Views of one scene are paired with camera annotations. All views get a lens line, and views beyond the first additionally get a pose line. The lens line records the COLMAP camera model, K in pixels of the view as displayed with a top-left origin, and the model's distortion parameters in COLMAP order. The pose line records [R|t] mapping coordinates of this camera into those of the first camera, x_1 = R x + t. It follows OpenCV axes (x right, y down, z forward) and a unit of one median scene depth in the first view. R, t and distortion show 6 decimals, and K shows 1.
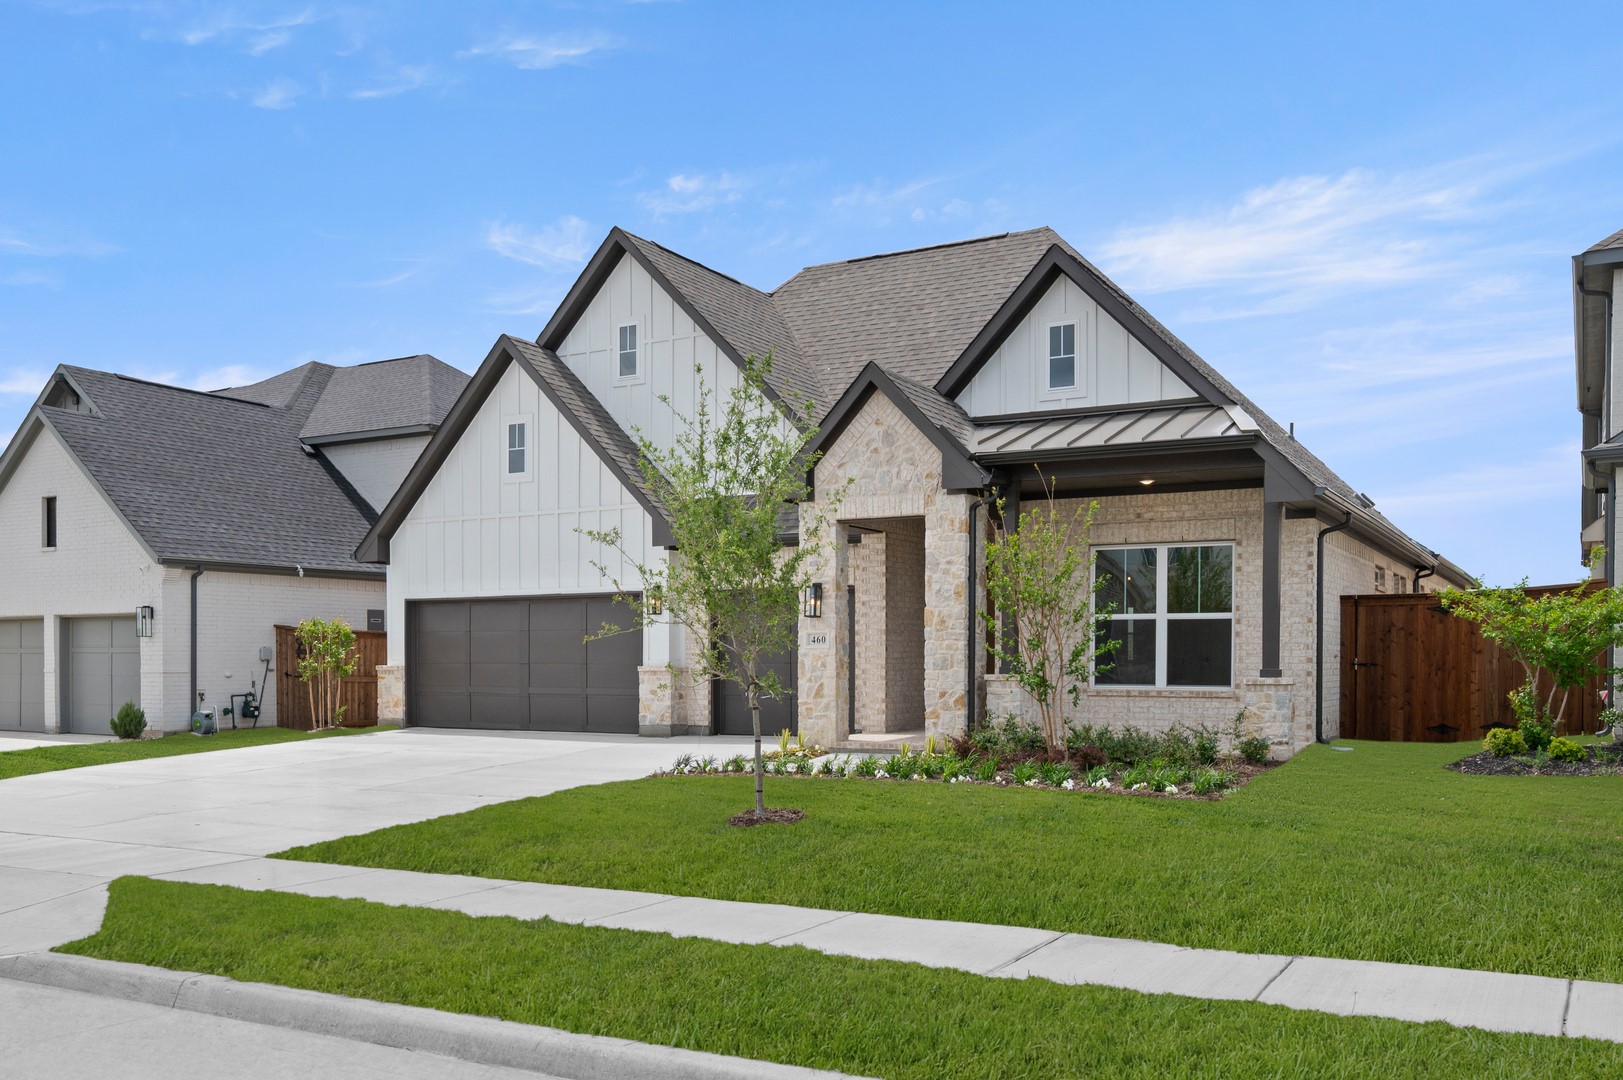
lens RADIAL K [[1074.8, 0, 811.1], [0, 1074.8, 531.2], [0, 0, 1]] dist [0.007866, 0.002623]
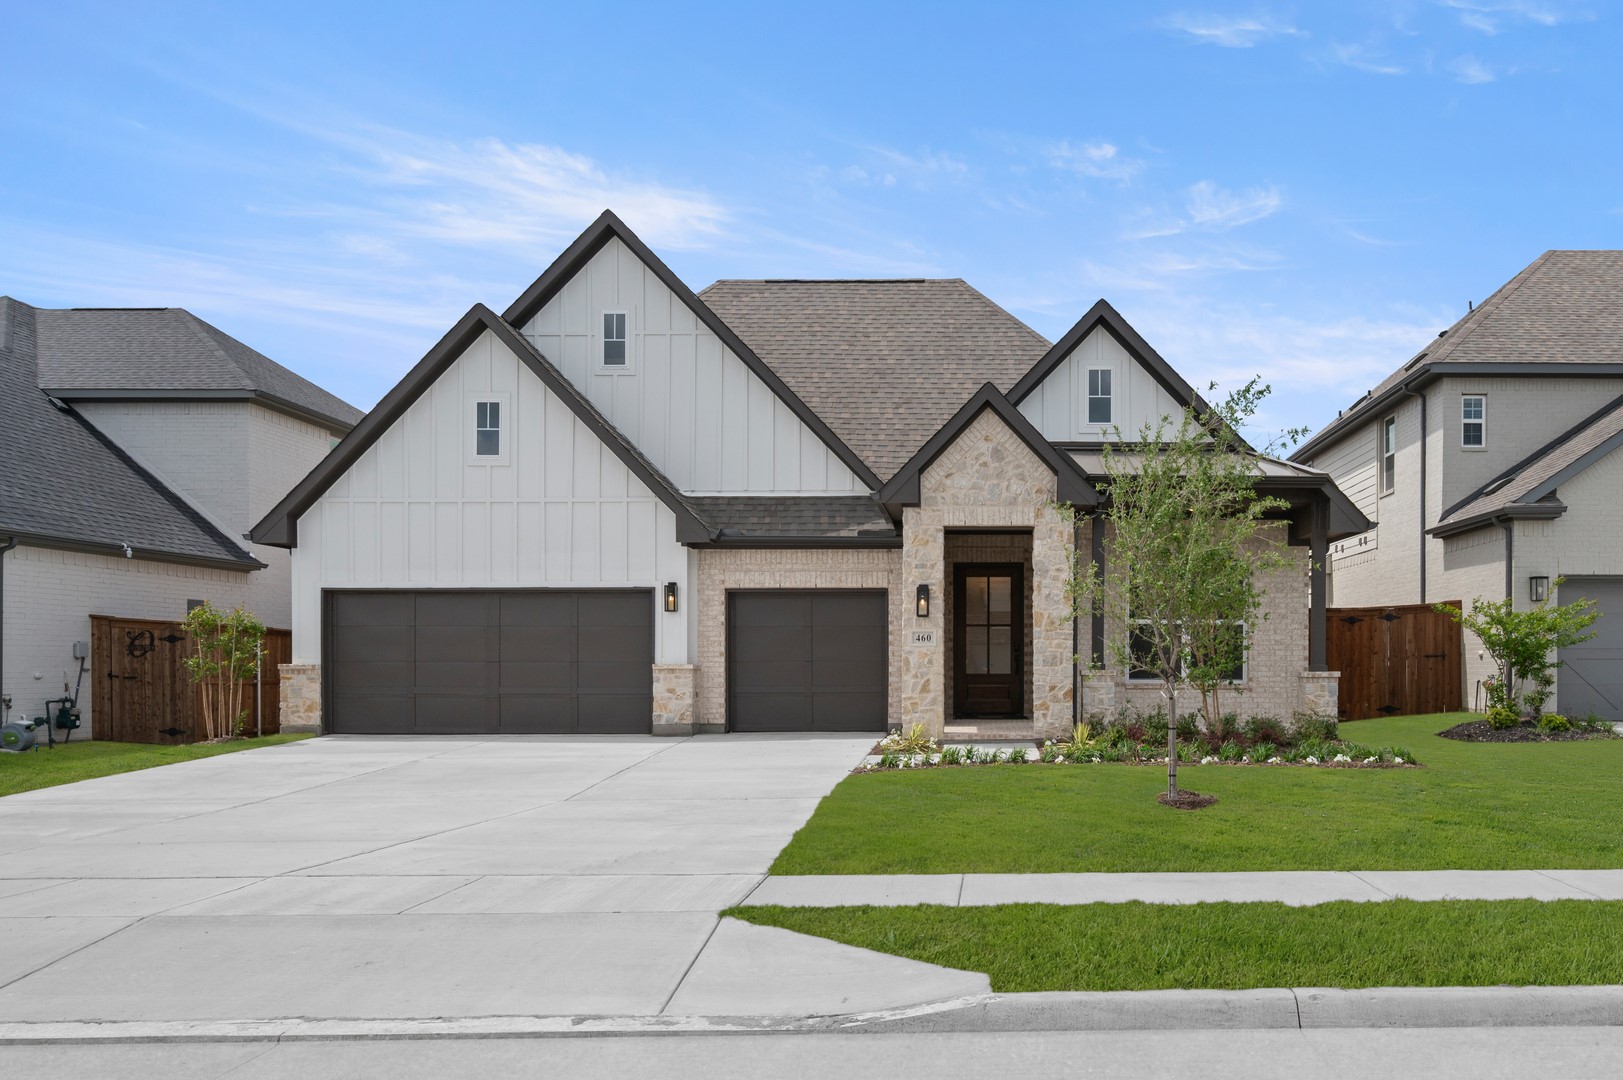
lens RADIAL K [[985.2, 0, 812.7], [0, 985.2, 550.4], [0, 0, 1]] dist [0.003137, 0.000866]
pose [[0.915451, 0.047494, 0.399617, -0.392349], [-0.049074, 0.998775, -0.006284, 0.021073], [-0.399426, -0.013858, 0.916661, 0.124927]]
